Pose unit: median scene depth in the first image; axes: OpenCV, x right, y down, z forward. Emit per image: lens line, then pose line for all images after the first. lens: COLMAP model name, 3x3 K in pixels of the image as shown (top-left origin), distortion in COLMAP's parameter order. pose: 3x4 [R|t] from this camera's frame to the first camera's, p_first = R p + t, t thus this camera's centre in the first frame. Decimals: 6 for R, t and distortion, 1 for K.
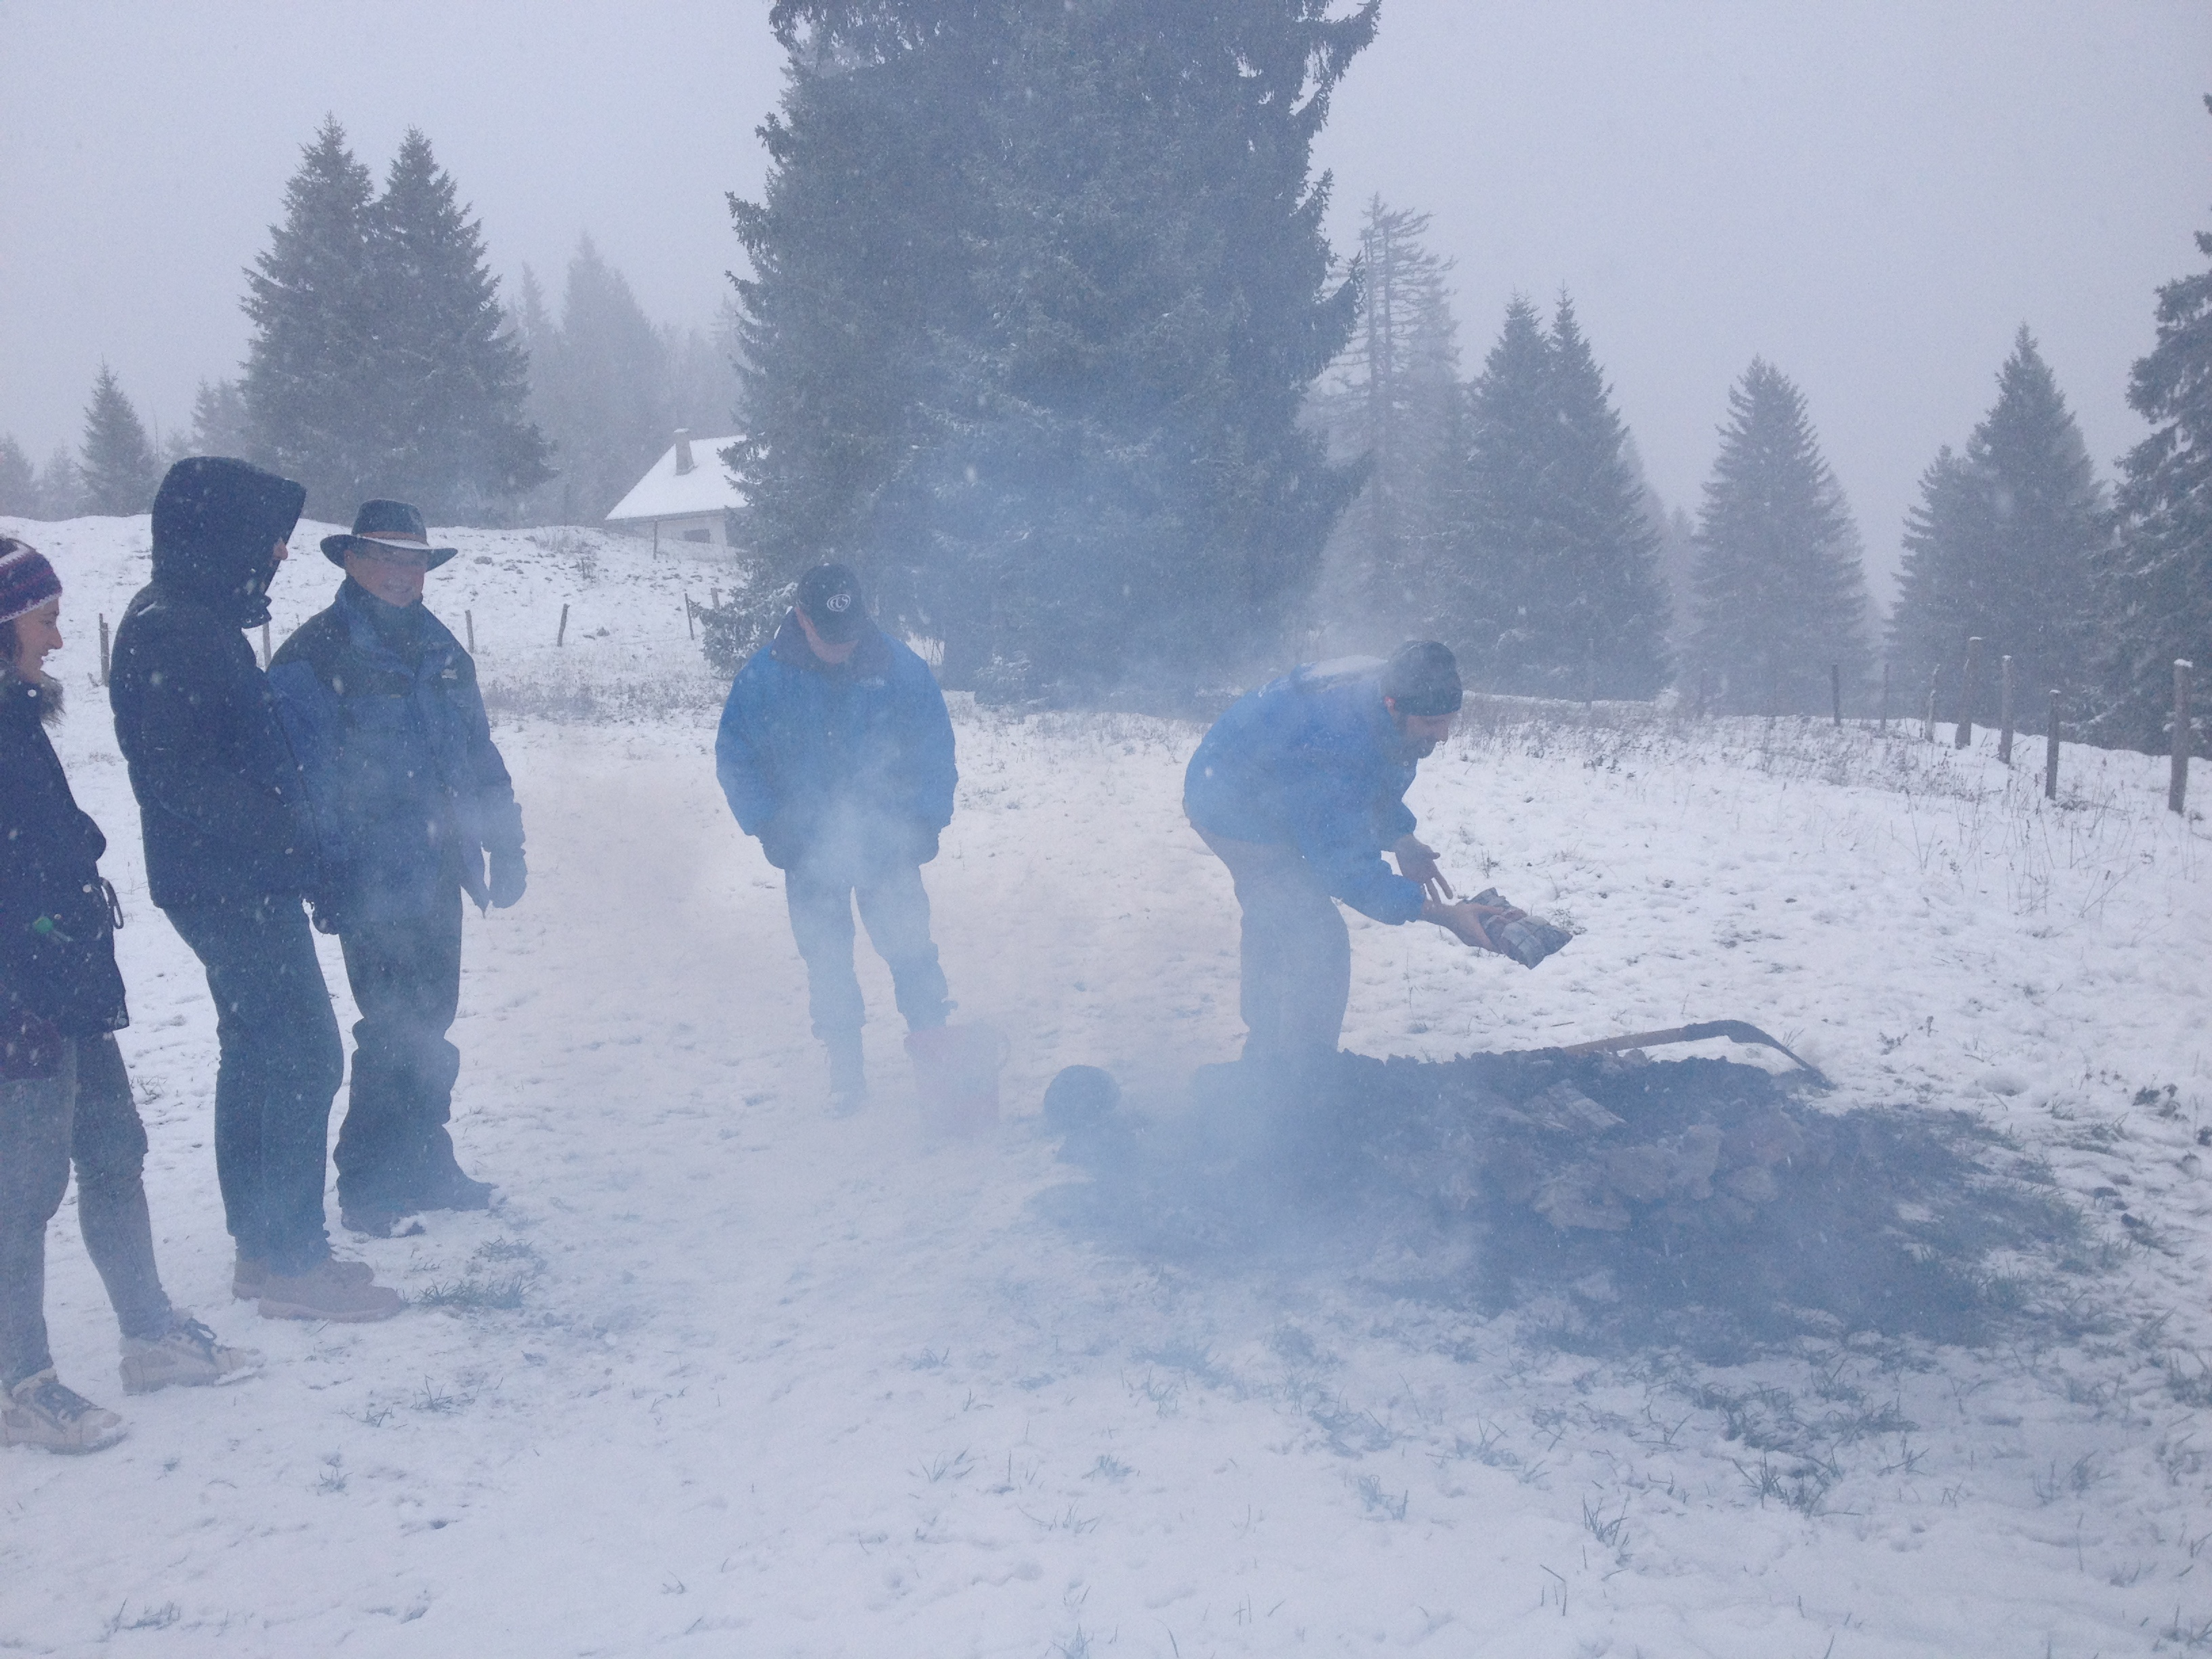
lens RADIAL K [[2234.3, 0, 1105.6], [0, 2234.3, 833.4], [0, 0, 1]] dist [-0.027207, 0.000000]
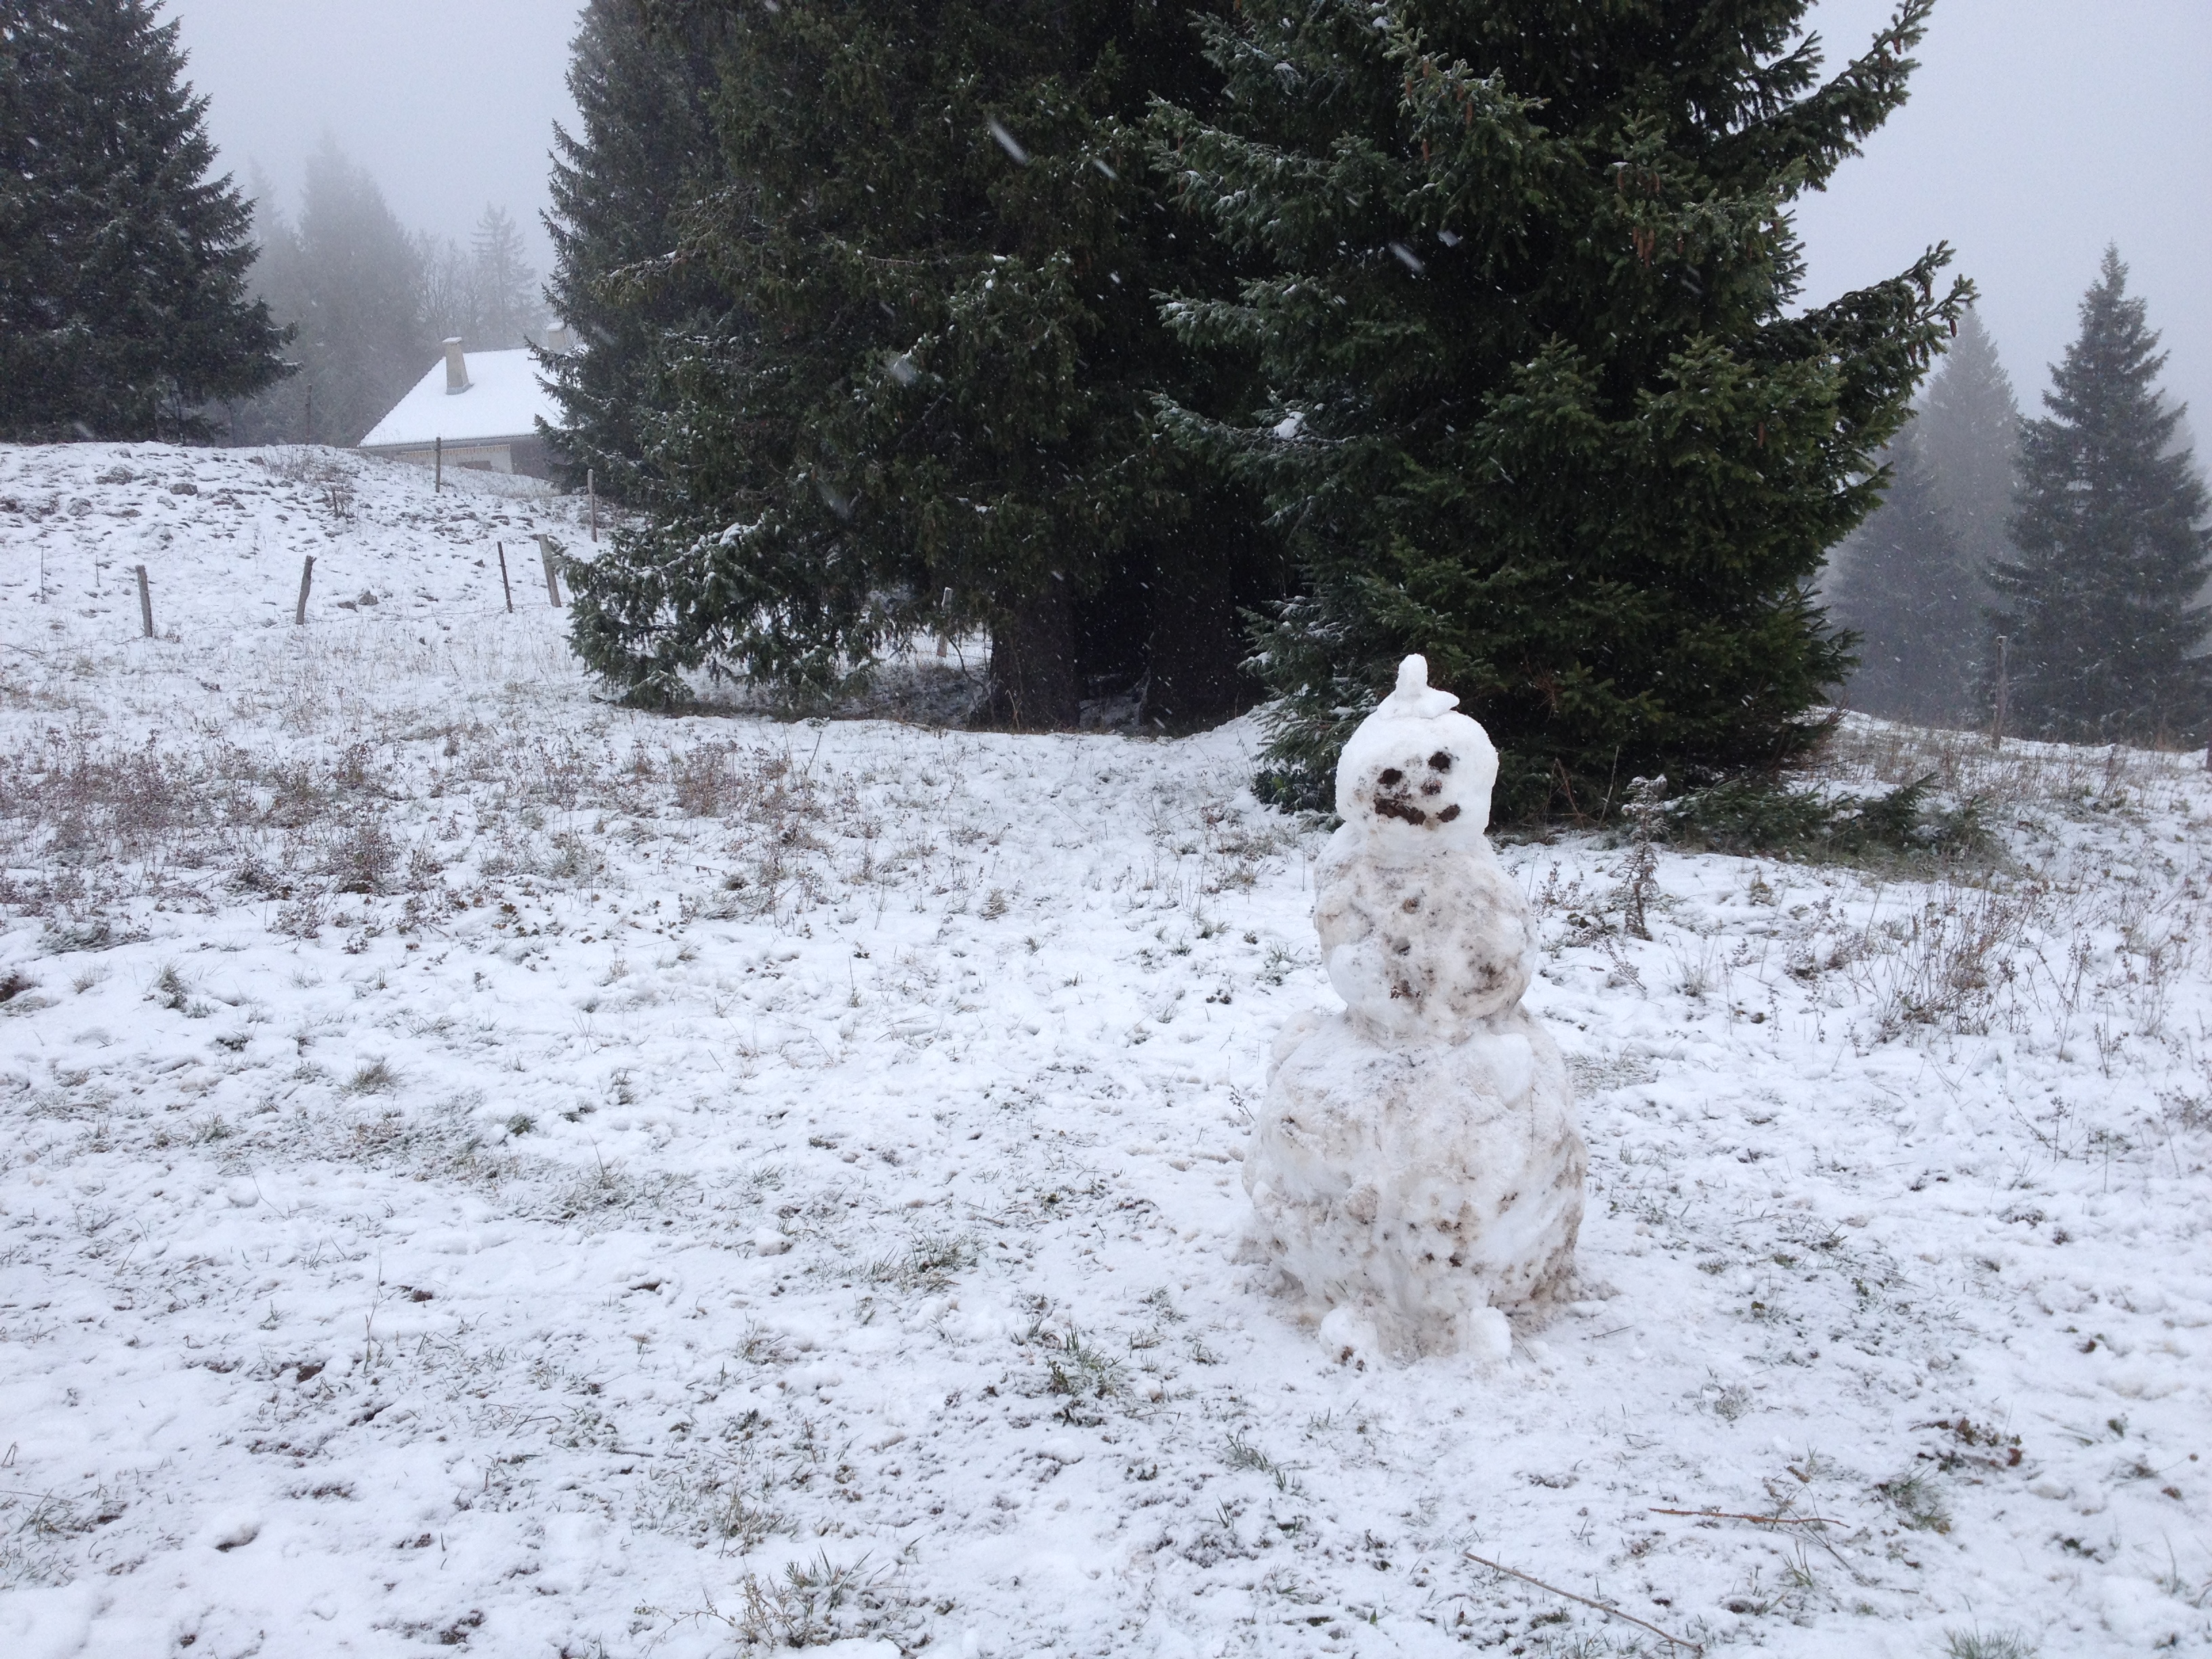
lens RADIAL K [[2234.3, 0, 1160.1], [0, 2234.3, 910.4], [0, 0, 1]] dist [-0.027207, 0.000000]
pose [[0.991992, -0.003898, 0.126241, -0.062503], [-0.002684, 0.998647, 0.051924, -0.026808], [-0.126273, -0.051847, 0.990640, 0.256439]]
